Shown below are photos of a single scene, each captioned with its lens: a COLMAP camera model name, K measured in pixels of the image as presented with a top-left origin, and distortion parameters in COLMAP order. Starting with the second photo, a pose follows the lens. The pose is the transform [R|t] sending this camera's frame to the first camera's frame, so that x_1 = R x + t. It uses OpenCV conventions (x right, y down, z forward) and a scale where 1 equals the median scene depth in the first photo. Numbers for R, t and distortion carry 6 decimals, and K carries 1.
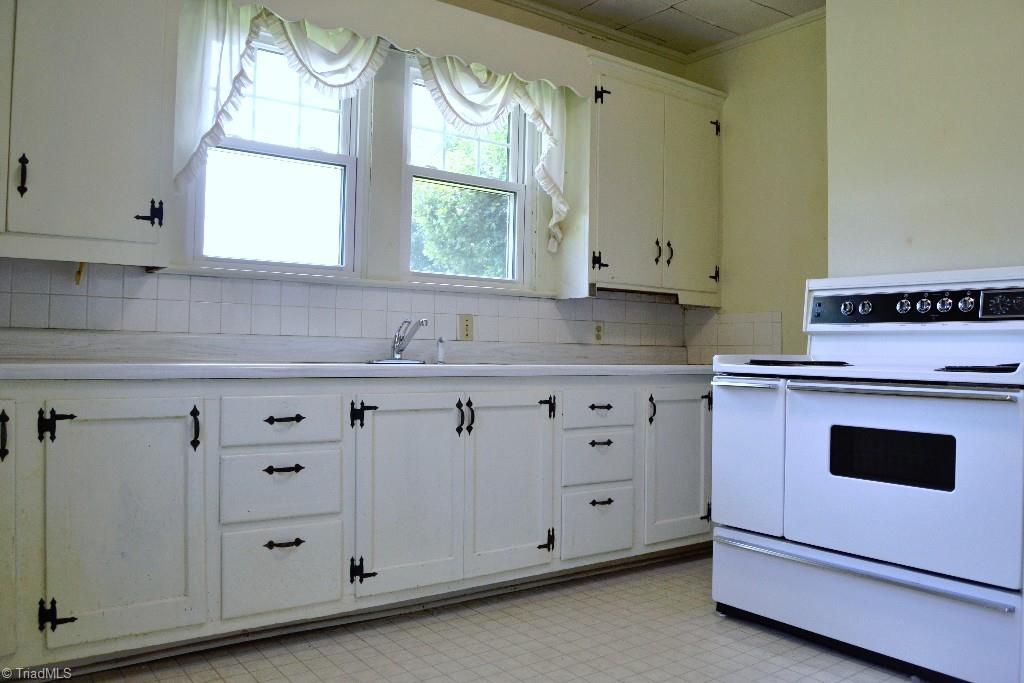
lens RADIAL K [[822.5, 0, 514.4], [0, 822.5, 342.9], [0, 0, 1]] dist [-0.084328, 0.012593]
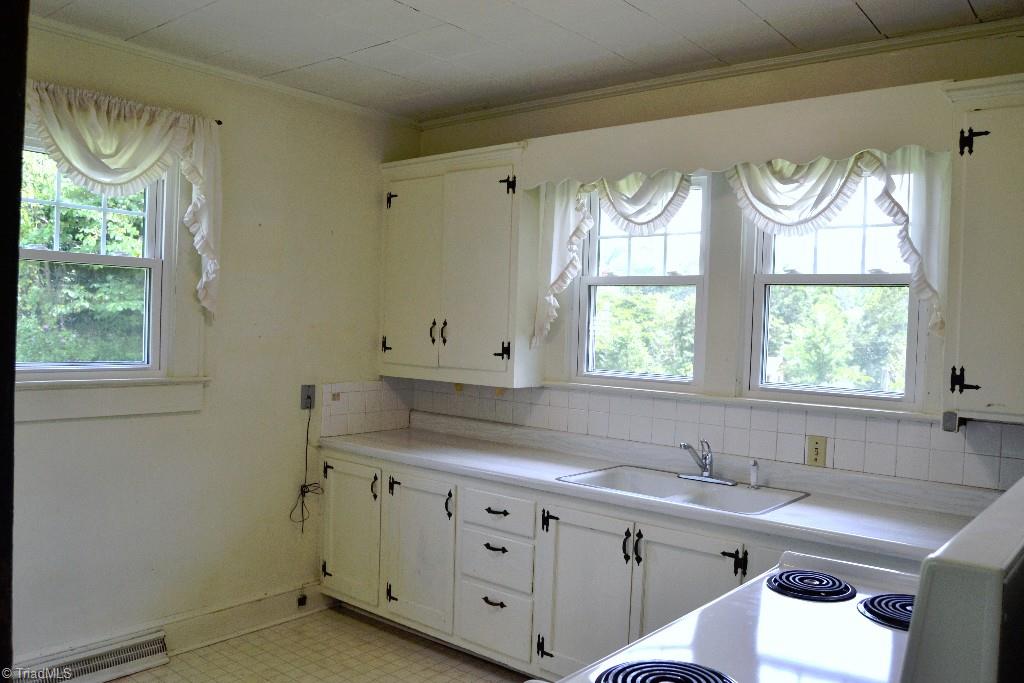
lens RADIAL K [[822.5, 0, 514.1], [0, 822.5, 343.1], [0, 0, 1]] dist [-0.084328, 0.012593]
pose [[0.225087, 0.013880, -0.974240, 0.856335], [-0.021187, 0.999732, 0.009348, -0.162905], [0.974108, 0.018537, 0.225320, 0.591413]]
